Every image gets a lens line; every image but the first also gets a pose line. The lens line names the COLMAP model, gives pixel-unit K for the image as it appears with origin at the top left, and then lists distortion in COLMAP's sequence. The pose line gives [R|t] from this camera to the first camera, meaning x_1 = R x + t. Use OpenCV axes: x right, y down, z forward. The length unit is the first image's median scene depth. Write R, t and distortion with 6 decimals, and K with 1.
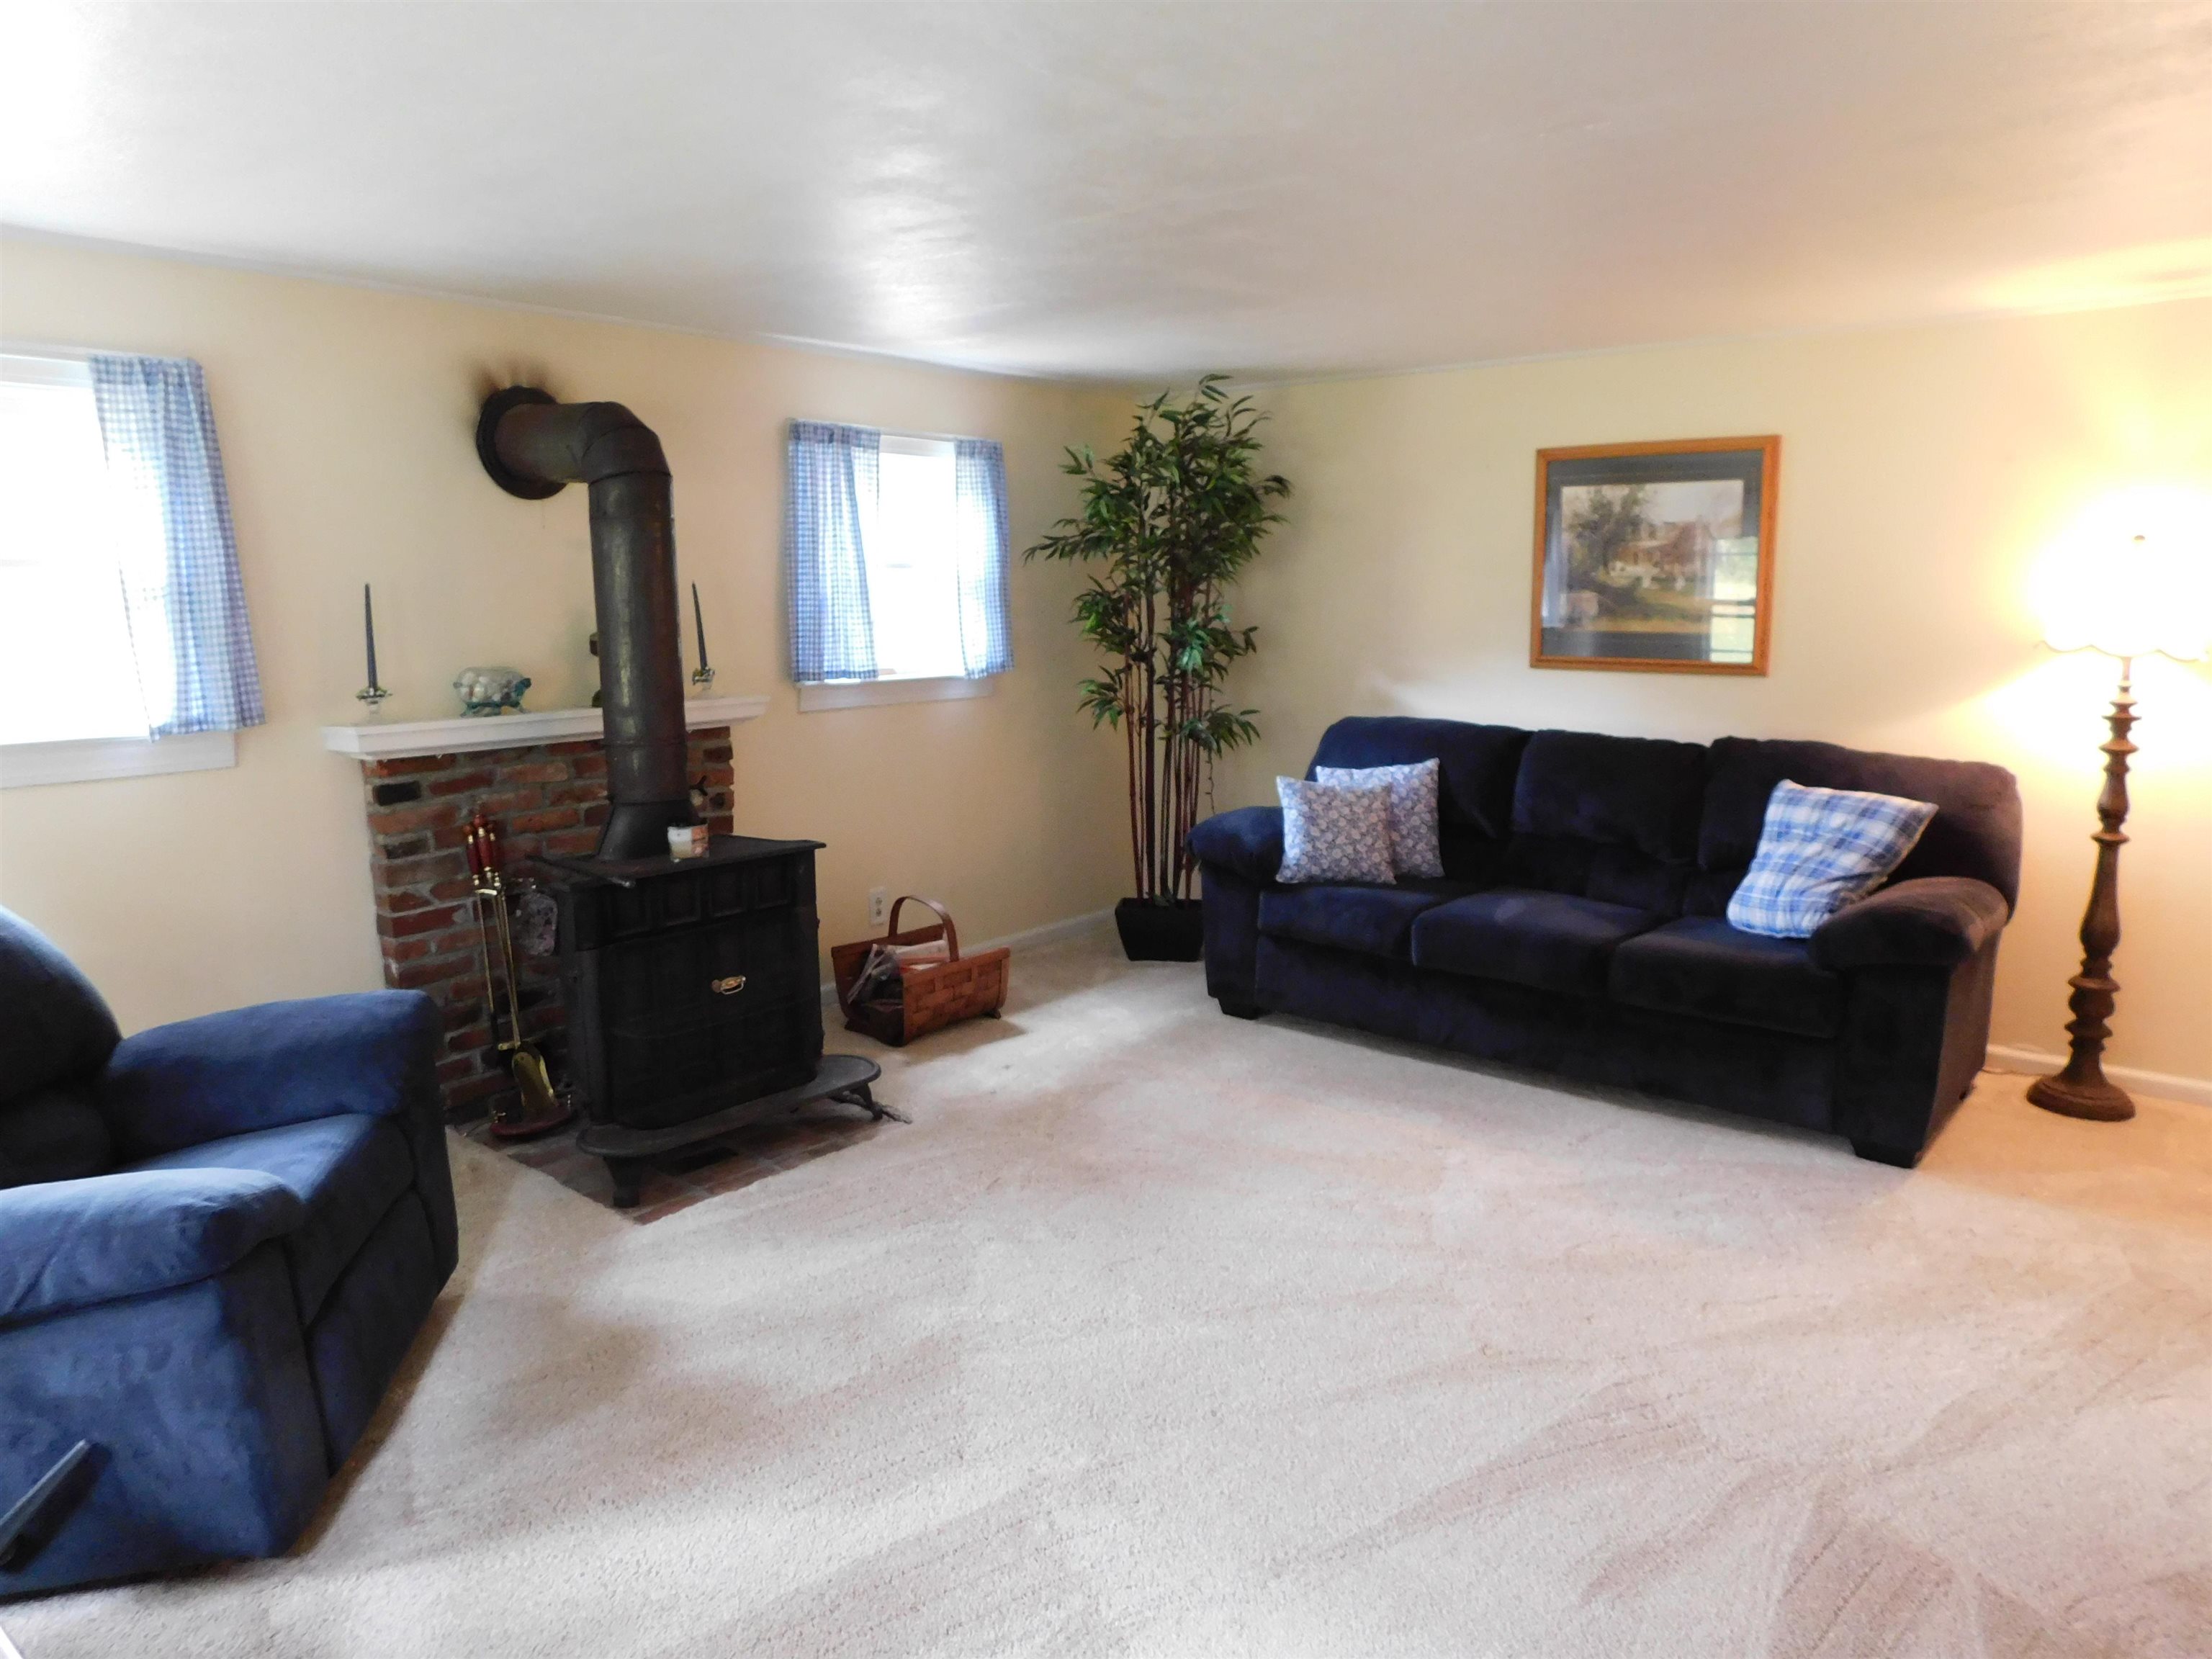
lens RADIAL K [[1448.7, 0, 1113.4], [0, 1448.7, 821.8], [0, 0, 1]] dist [-0.078244, 0.059264]
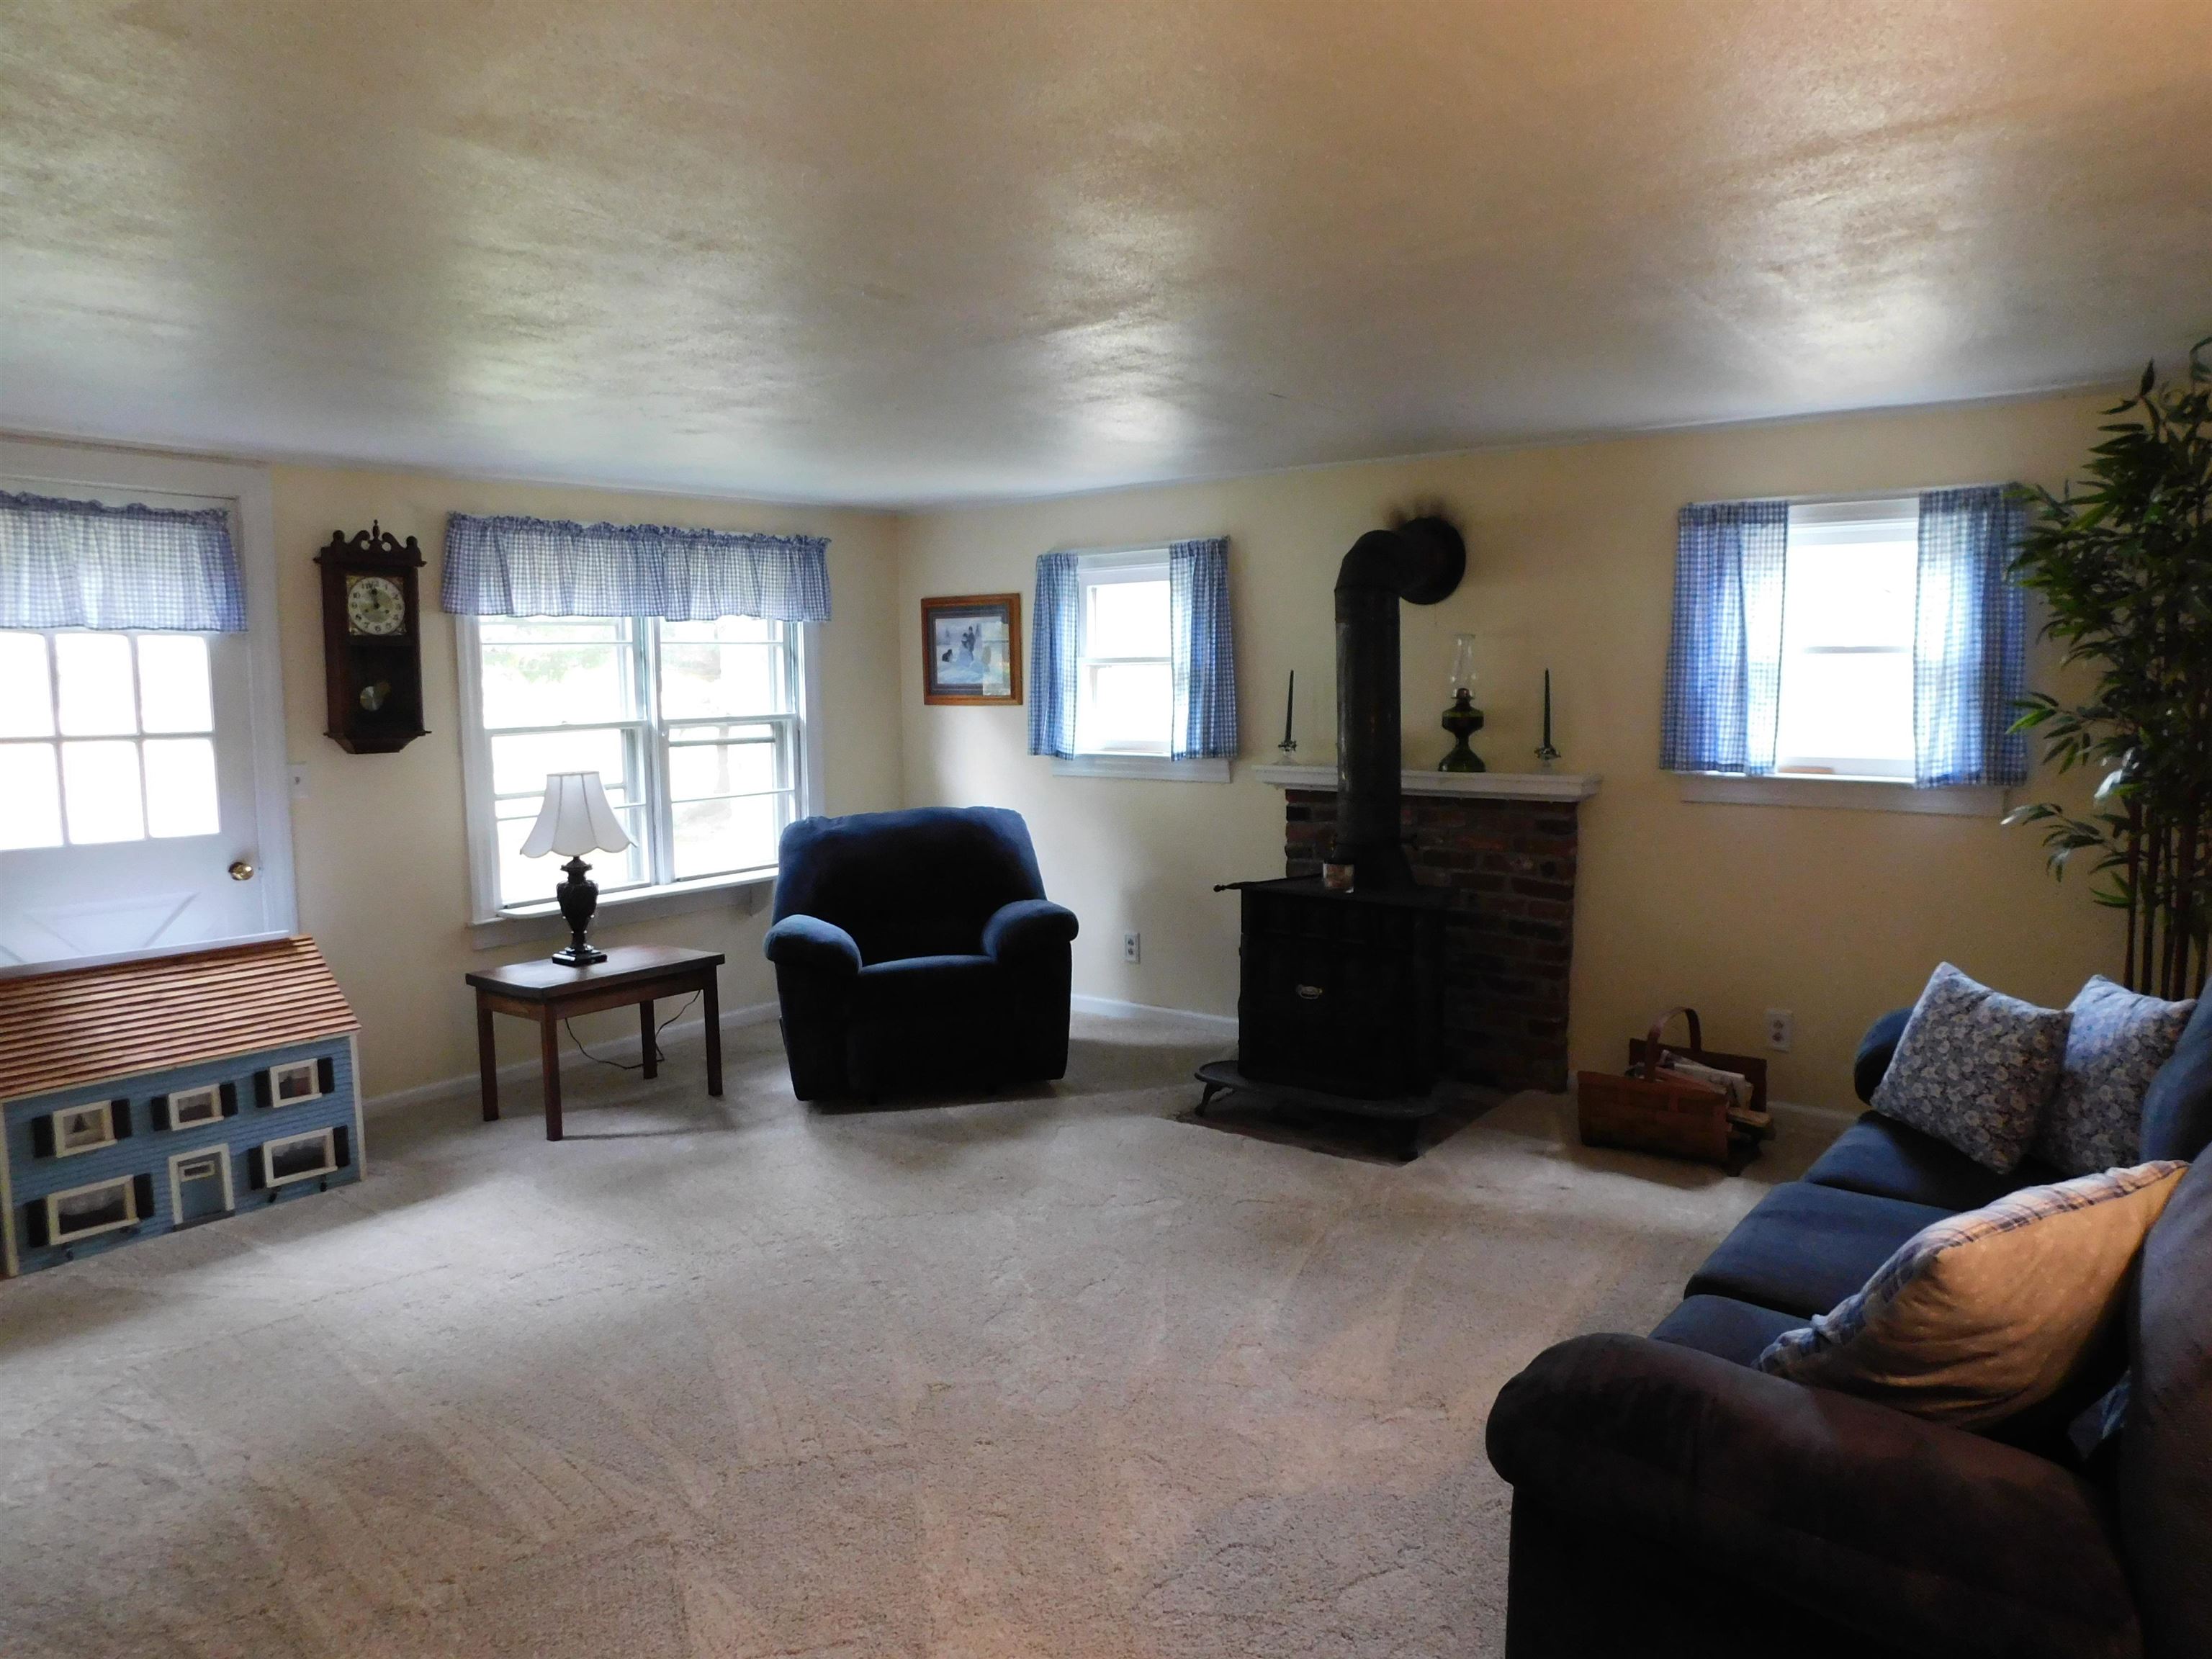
lens RADIAL K [[1448.7, 0, 1113.4], [0, 1448.7, 821.8], [0, 0, 1]] dist [-0.078244, 0.059264]
pose [[0.031630, 0.108401, -0.993604, 0.760111], [-0.149585, 0.983419, 0.102528, -0.107347], [0.988243, 0.145385, 0.047320, 0.594169]]
